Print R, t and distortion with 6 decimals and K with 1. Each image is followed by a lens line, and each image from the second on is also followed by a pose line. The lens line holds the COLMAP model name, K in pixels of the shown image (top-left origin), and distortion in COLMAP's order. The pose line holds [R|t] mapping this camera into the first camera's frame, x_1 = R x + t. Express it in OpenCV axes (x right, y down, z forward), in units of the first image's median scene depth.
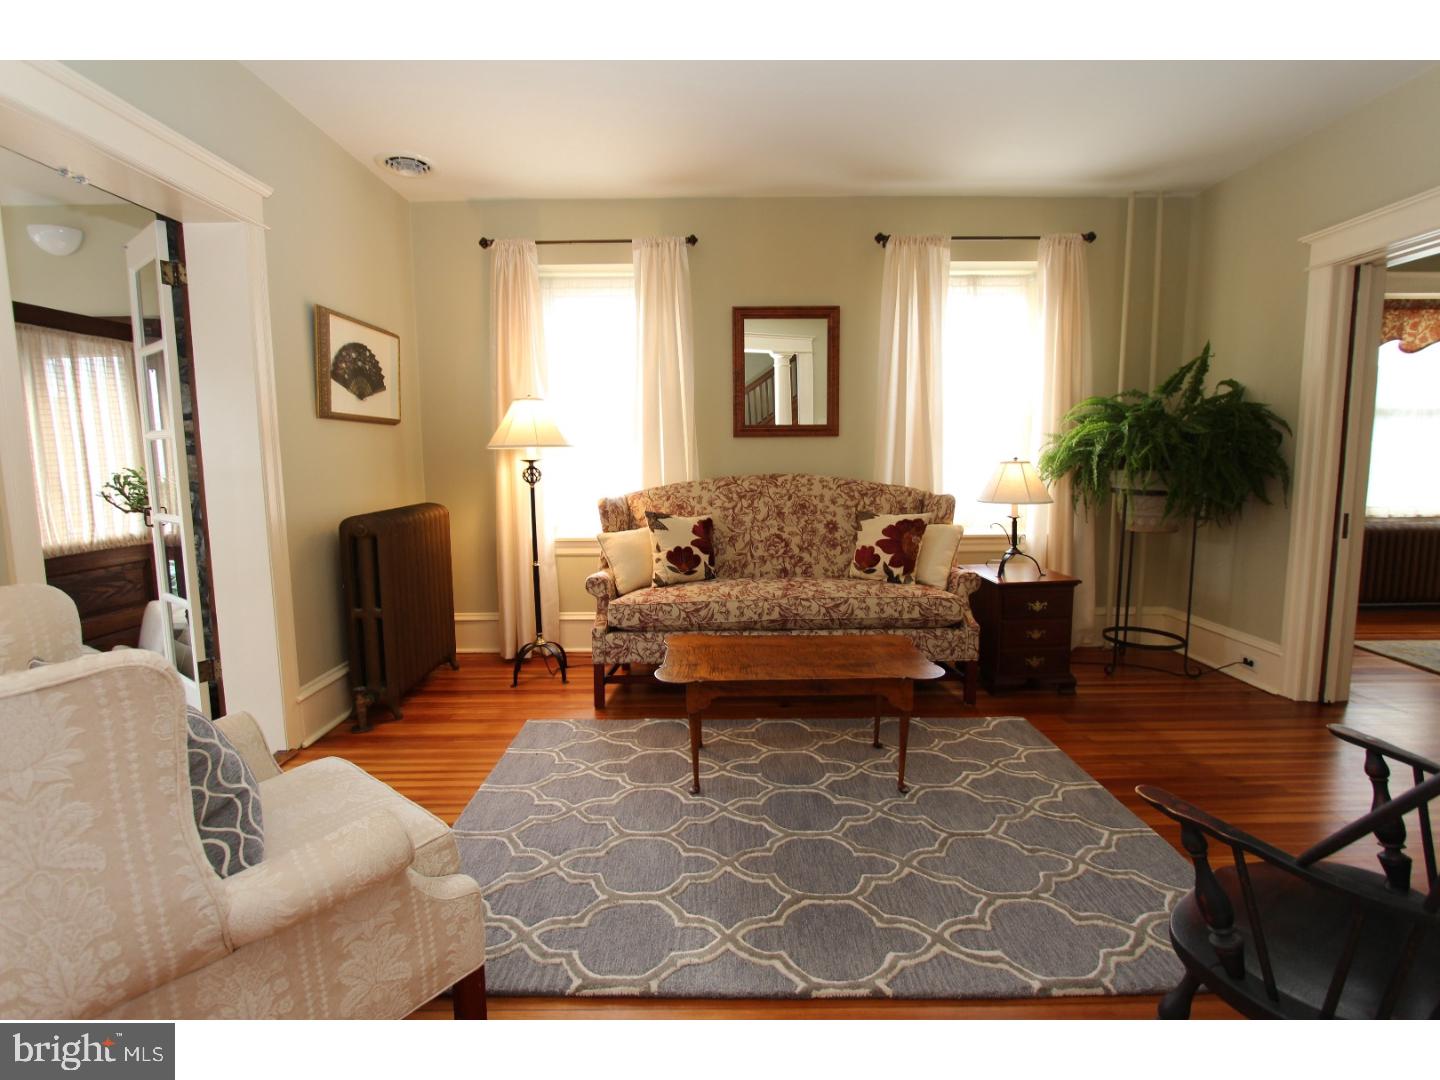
lens RADIAL K [[667.0, 0, 716.5], [0, 667.0, 524.9], [0, 0, 1]] dist [-0.009194, -0.000660]
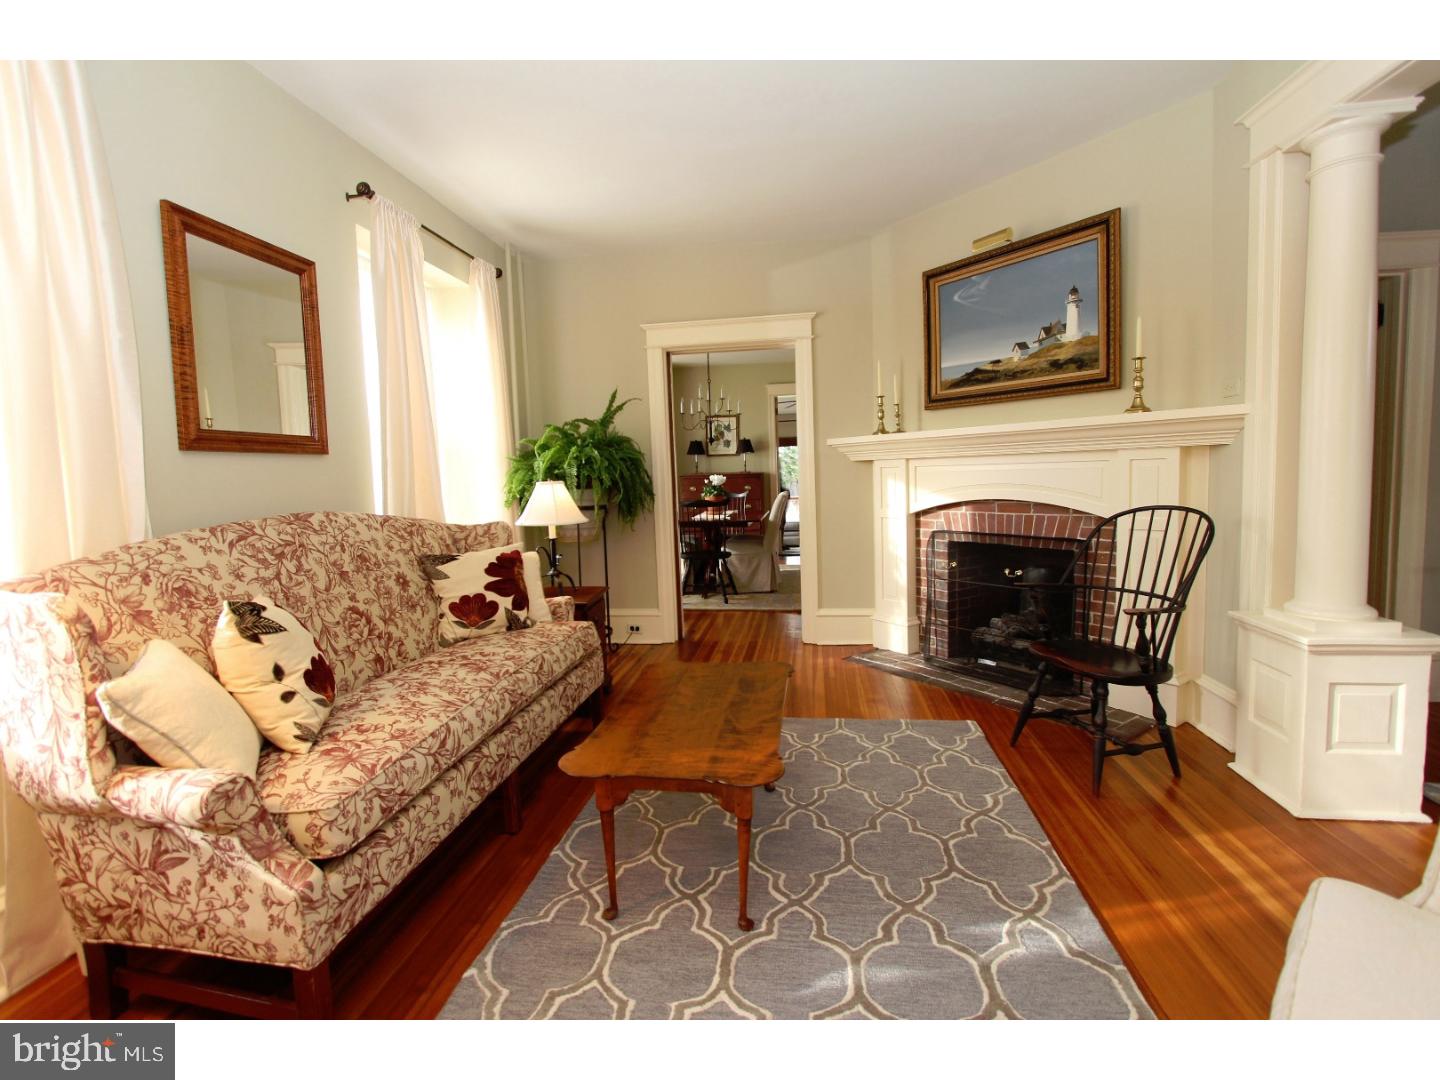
lens RADIAL K [[667.0, 0, 716.5], [0, 667.0, 524.9], [0, 0, 1]] dist [-0.009194, -0.000660]
pose [[0.140187, -0.072433, 0.987472, -0.470741], [0.139703, 0.988790, 0.052696, -0.047119], [-0.980220, 0.130566, 0.148734, 0.570504]]
